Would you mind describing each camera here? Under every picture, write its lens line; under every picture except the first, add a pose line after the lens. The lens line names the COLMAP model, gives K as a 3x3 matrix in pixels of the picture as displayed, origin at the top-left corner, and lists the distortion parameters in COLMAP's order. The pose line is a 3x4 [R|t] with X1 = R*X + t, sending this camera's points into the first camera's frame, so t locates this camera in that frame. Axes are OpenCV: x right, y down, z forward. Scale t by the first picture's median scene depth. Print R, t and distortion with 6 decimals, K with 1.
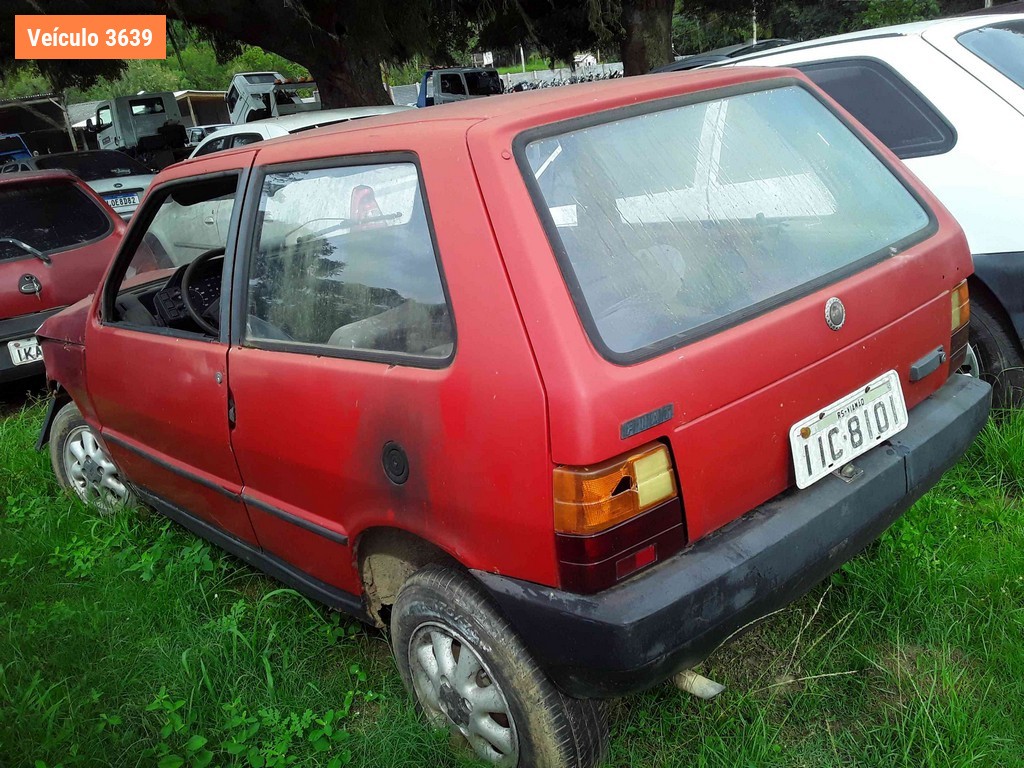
lens RADIAL K [[933.9, 0, 512.0], [0, 933.9, 384.0], [0, 0, 1]] dist [0.089432, -0.176877]
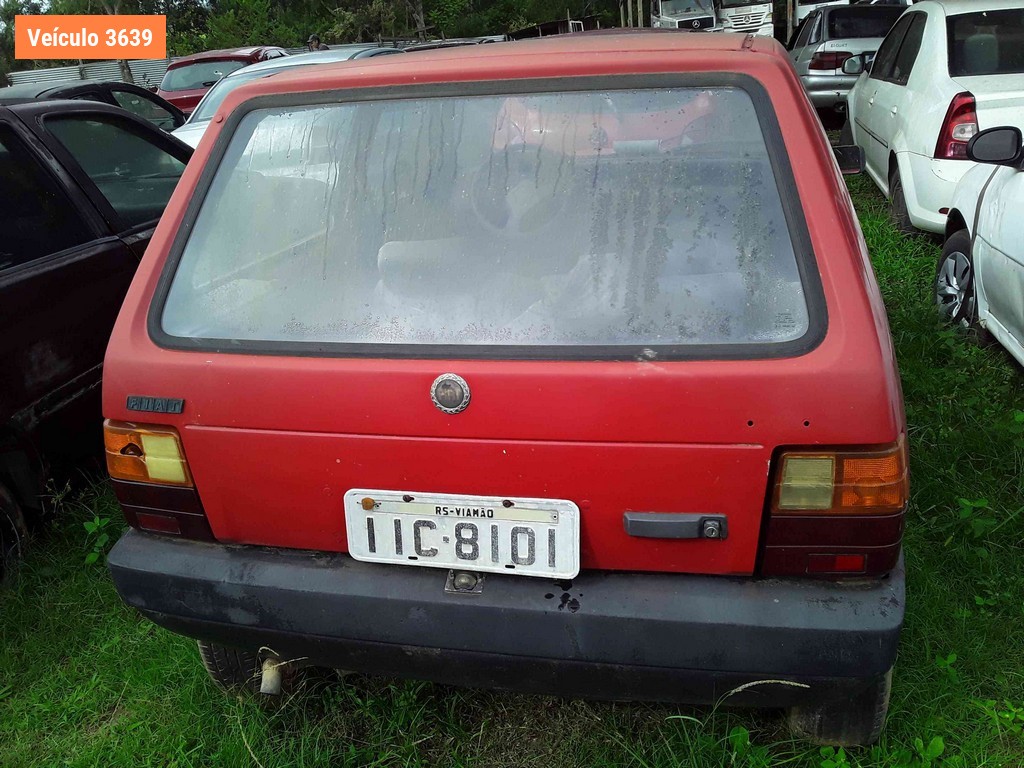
lens RADIAL K [[933.9, 0, 512.0], [0, 933.9, 384.0], [0, 0, 1]] dist [0.089432, -0.176877]
pose [[0.603099, 0.386777, -0.697621, 0.897568], [-0.270973, 0.921909, 0.276869, -0.306847], [0.750230, 0.022057, 0.660809, 0.497581]]
